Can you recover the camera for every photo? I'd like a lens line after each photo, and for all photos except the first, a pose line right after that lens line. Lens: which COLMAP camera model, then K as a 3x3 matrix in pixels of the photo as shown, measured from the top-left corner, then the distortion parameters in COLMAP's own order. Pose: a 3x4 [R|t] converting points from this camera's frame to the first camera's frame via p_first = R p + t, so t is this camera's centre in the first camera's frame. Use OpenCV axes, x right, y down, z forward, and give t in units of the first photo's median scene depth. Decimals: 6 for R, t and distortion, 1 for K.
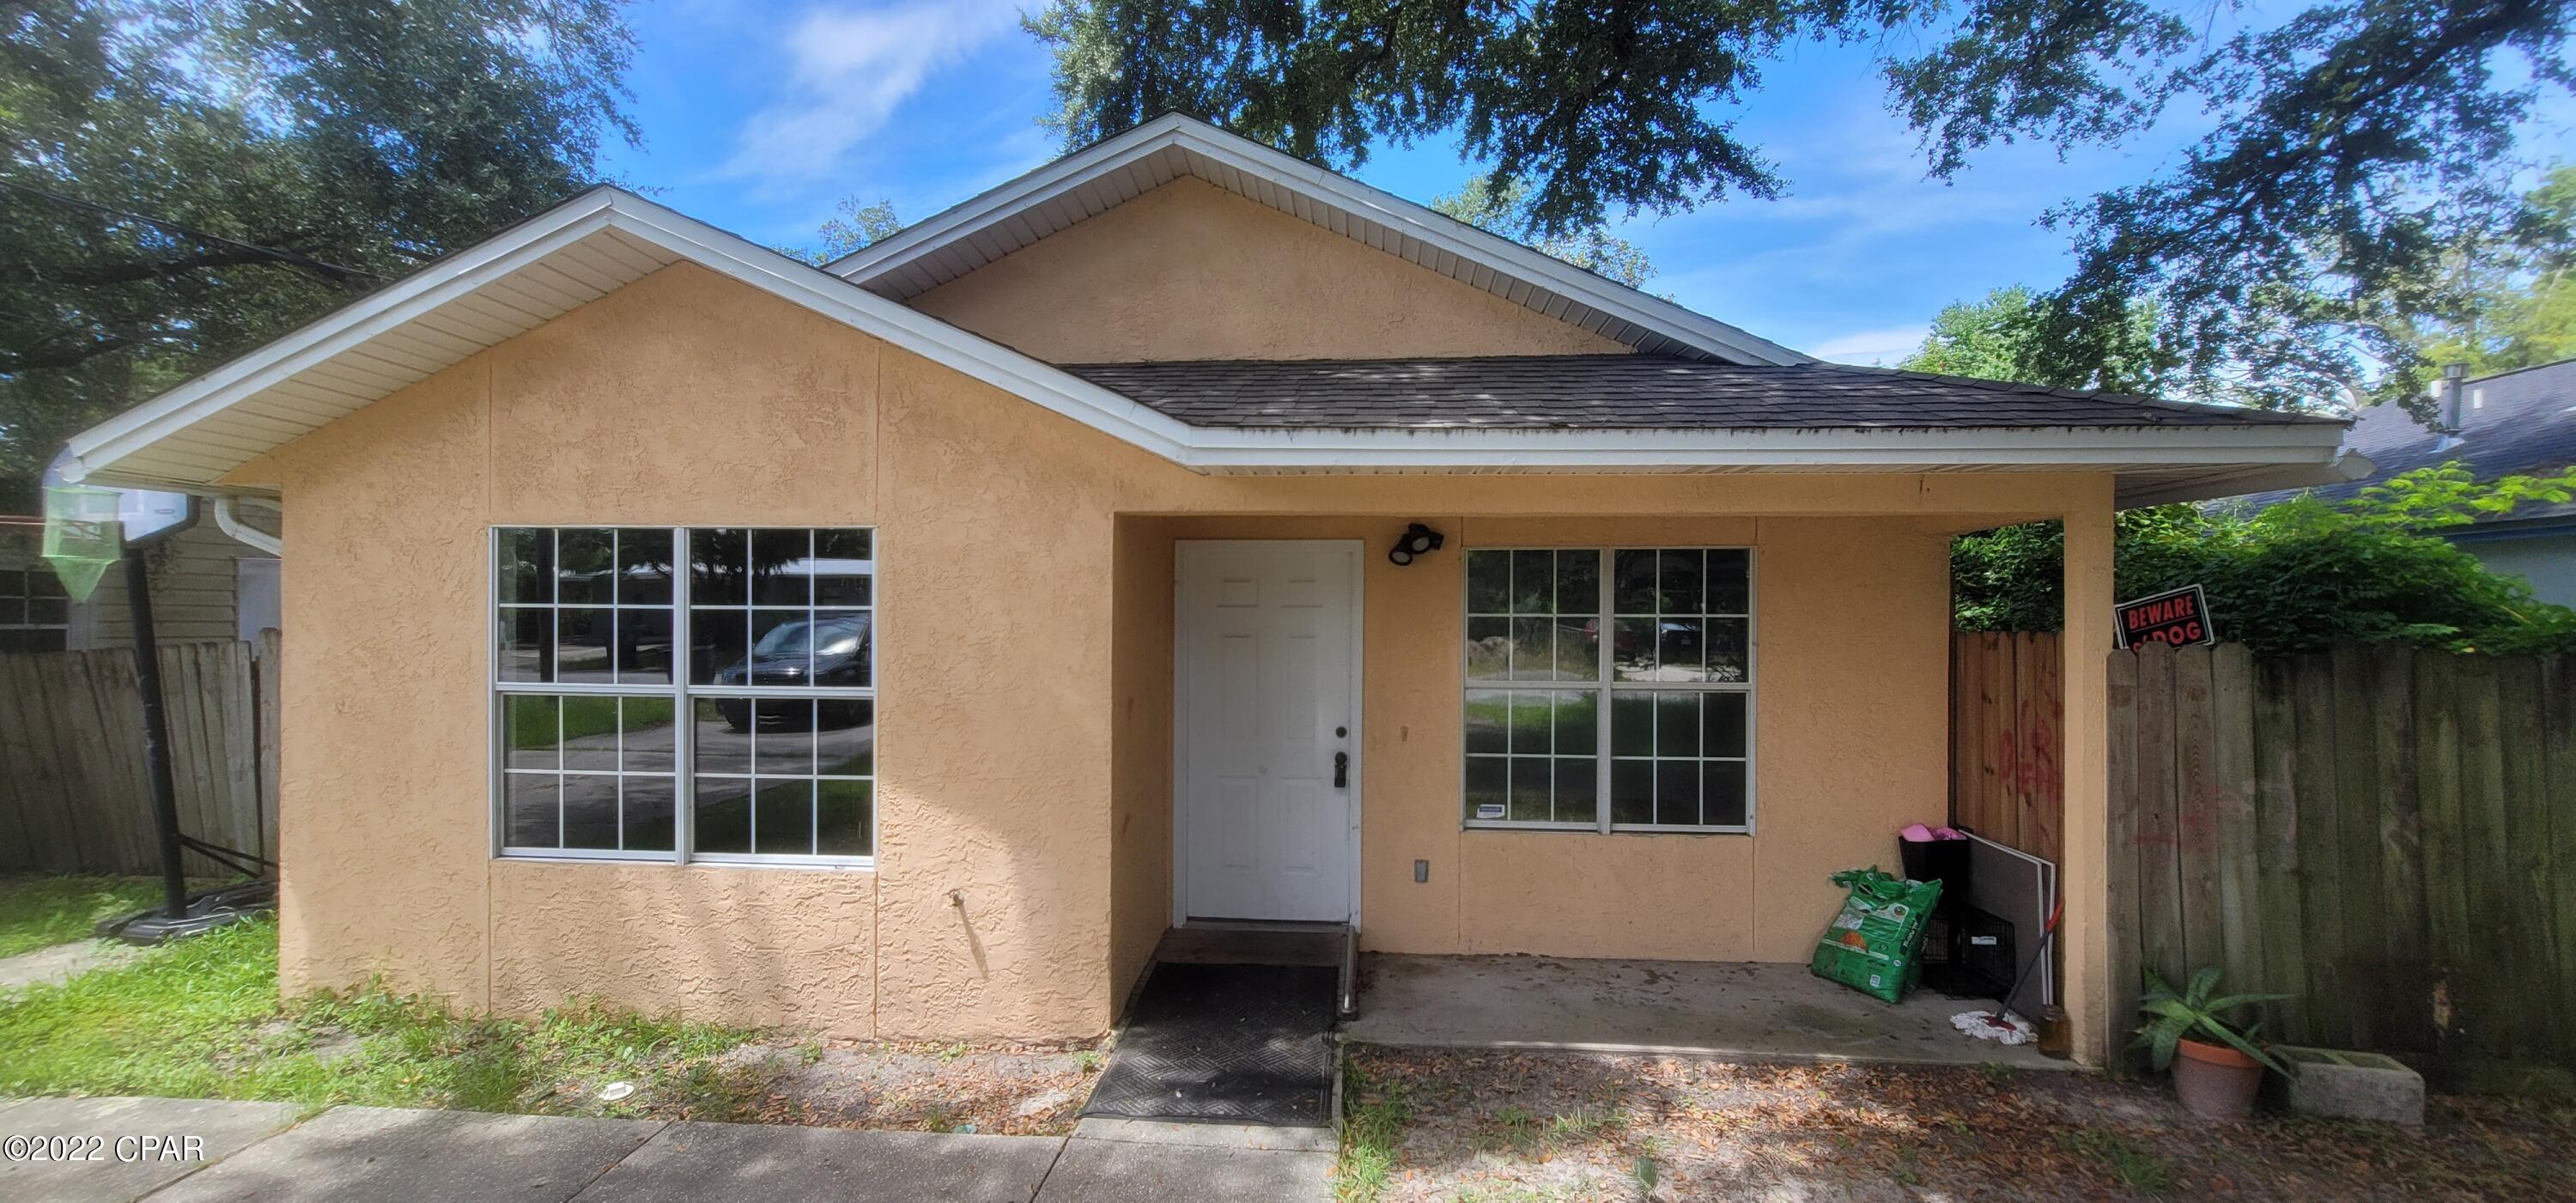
lens RADIAL K [[1047.7, 0, 1285.8], [0, 1047.7, 616.7], [0, 0, 1]] dist [-0.002392, -0.000586]
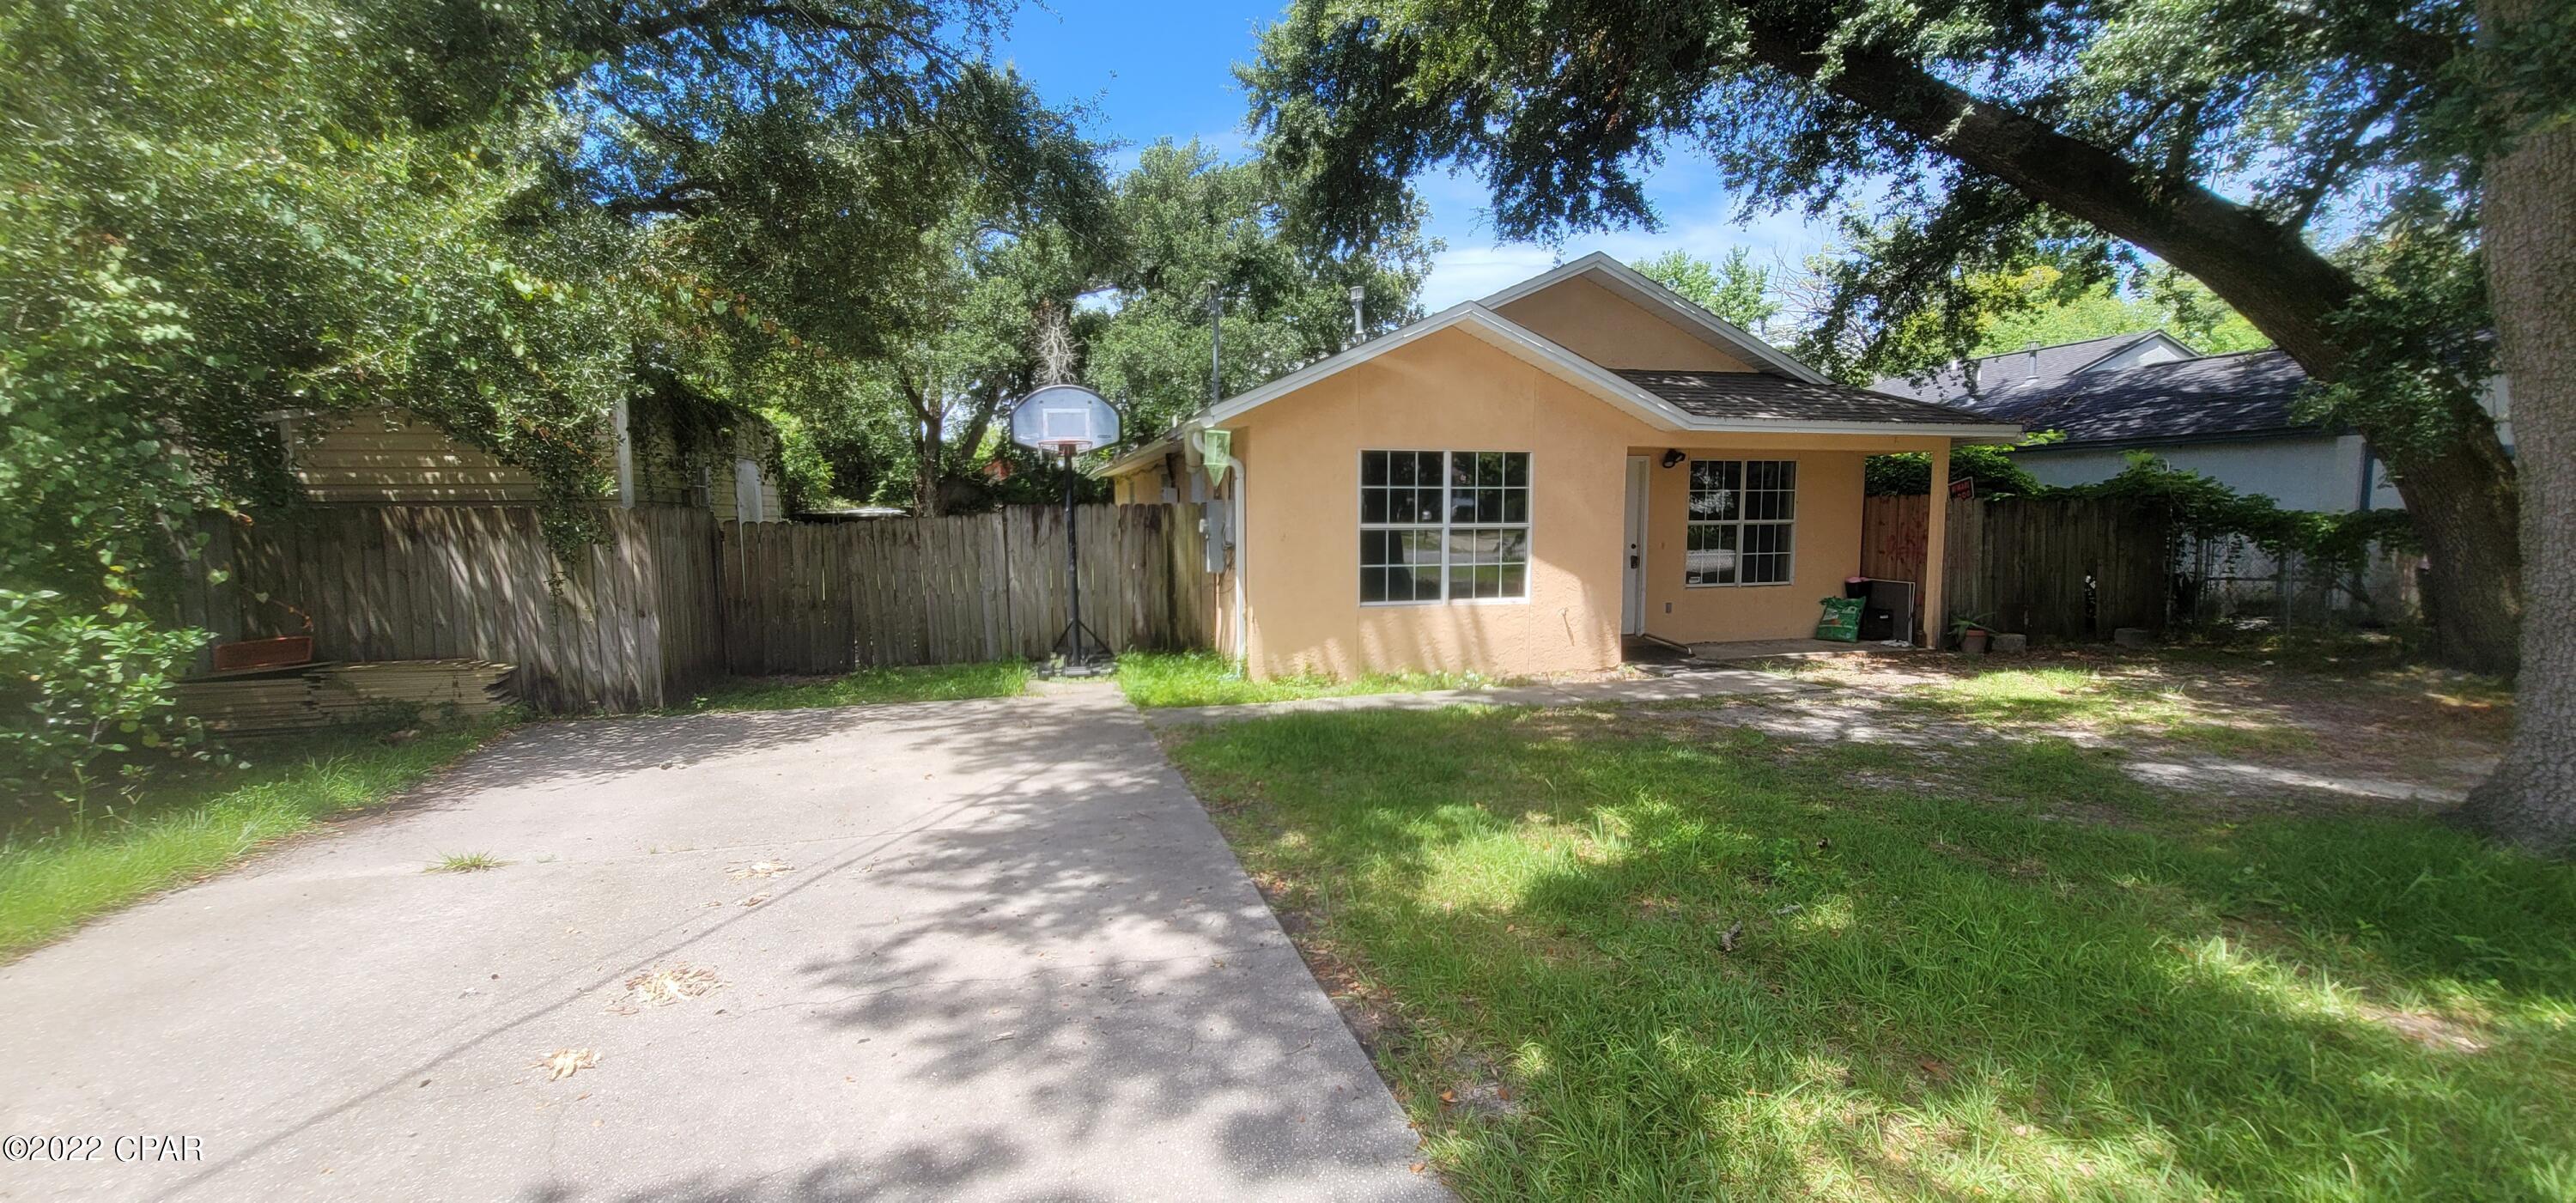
lens RADIAL K [[1047.7, 0, 1285.8], [0, 1047.7, 616.7], [0, 0, 1]] dist [-0.002392, -0.000586]
pose [[0.945707, -0.043794, 0.322058, -1.580714], [0.010871, 0.994588, 0.103325, 0.028892], [-0.324840, -0.094215, 0.941065, -0.960248]]
